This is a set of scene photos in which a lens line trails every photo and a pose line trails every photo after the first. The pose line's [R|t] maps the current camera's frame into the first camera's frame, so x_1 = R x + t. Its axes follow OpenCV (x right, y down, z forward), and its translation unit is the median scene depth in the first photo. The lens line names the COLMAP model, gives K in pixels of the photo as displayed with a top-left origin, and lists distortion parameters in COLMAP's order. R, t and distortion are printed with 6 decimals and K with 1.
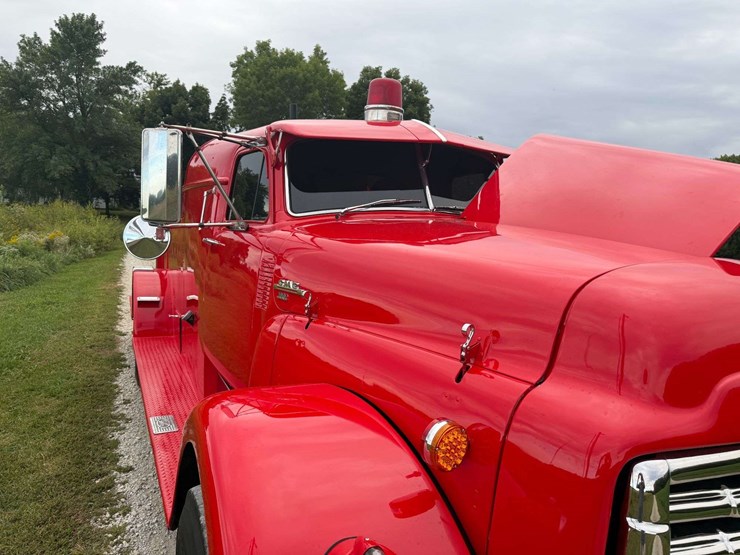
lens RADIAL K [[532.2, 0, 372.8], [0, 532.2, 277.6], [0, 0, 1]] dist [0.015132, -0.003864]
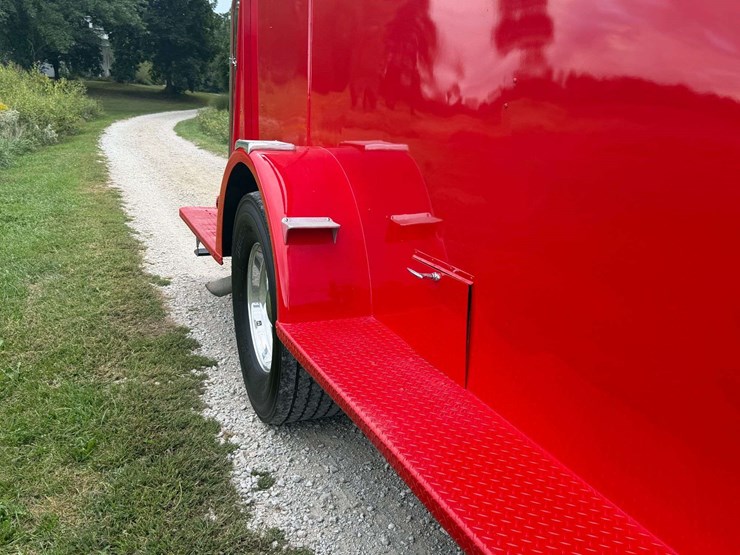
lens RADIAL K [[719.1, 0, 368.6], [0, 719.1, 278.4], [0, 0, 1]] dist [0.140373, -0.264204]
pose [[0.997957, -0.001985, -0.063860, -0.308120], [0.011074, 0.989762, 0.142294, 0.005160], [0.062924, -0.142711, 0.987762, 0.432839]]
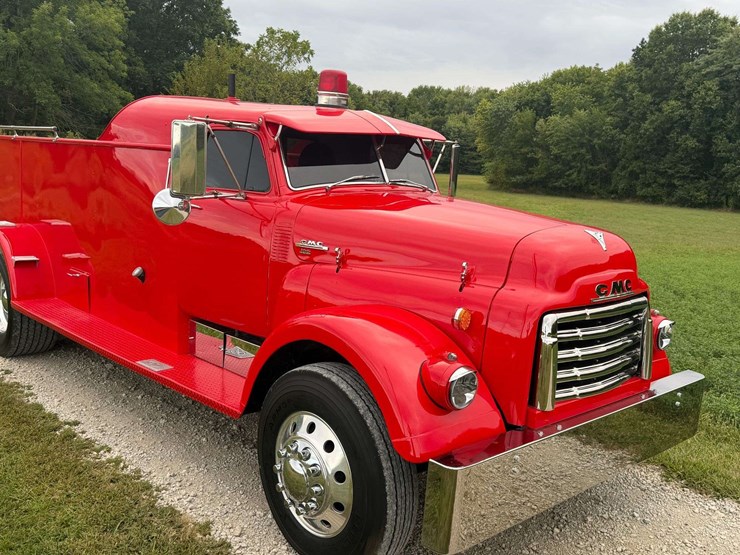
lens RADIAL K [[719.1, 0, 368.6], [0, 719.1, 278.4], [0, 0, 1]] dist [0.140373, -0.264204]
pose [[0.951739, -0.044268, 0.303700, -0.218060], [0.018543, 0.996029, 0.087072, -0.021162], [-0.306349, -0.077238, 0.948781, -0.321146]]
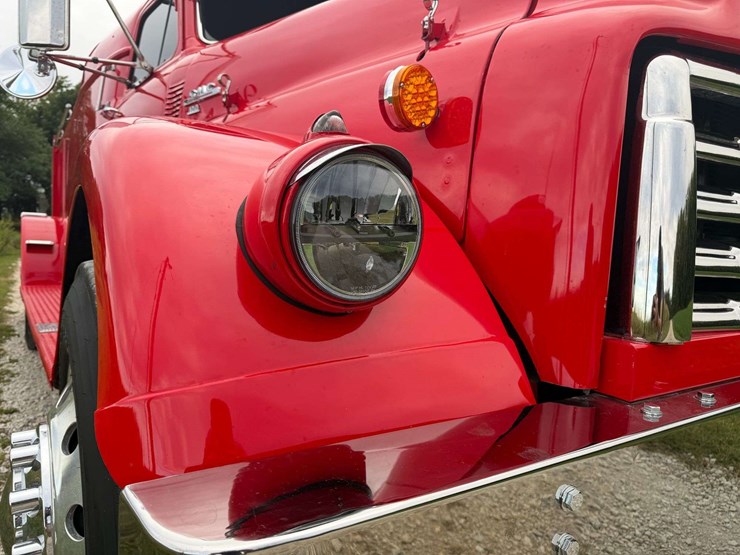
lens RADIAL K [[532.2, 0, 372.8], [0, 532.2, 277.6], [0, 0, 1]] dist [0.015132, -0.003864]
pose [[0.989190, -0.021949, 0.144987, -0.007232], [0.025941, 0.999333, -0.025703, 0.120000], [-0.144326, 0.029186, 0.989100, 0.048569]]
